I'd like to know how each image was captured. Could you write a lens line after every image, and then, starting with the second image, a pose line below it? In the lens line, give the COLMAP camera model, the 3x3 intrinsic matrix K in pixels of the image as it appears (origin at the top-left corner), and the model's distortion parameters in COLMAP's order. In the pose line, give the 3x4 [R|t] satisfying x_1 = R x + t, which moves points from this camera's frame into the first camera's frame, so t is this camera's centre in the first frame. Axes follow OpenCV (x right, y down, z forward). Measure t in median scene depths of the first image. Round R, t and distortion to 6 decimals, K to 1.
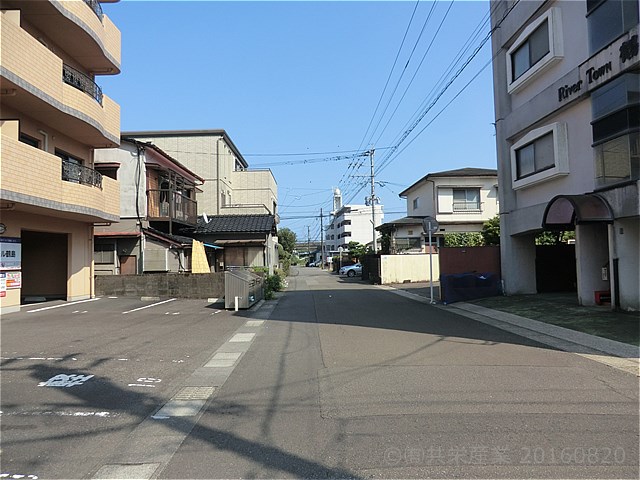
lens RADIAL K [[462.4, 0, 320.0], [0, 462.4, 240.0], [0, 0, 1]] dist [-0.096812, 0.102108]
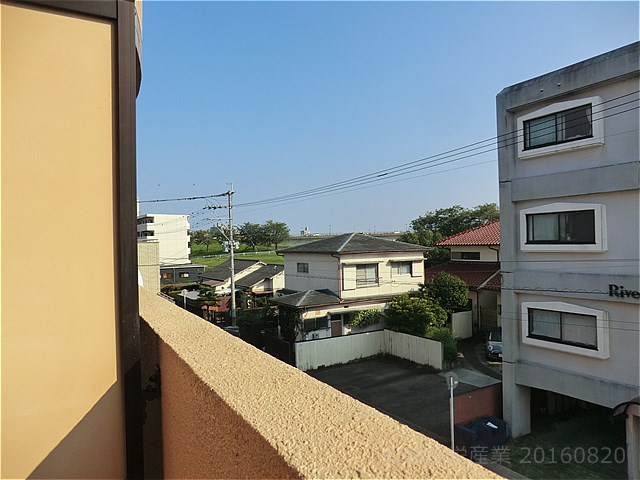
lens RADIAL K [[462.4, 0, 320.0], [0, 462.4, 240.0], [0, 0, 1]] dist [-0.096812, 0.102108]
pose [[0.880932, -0.002817, 0.473234, -0.255221], [-0.012542, 0.999492, 0.029297, -0.195338], [-0.473076, -0.031744, 0.880449, 0.156067]]
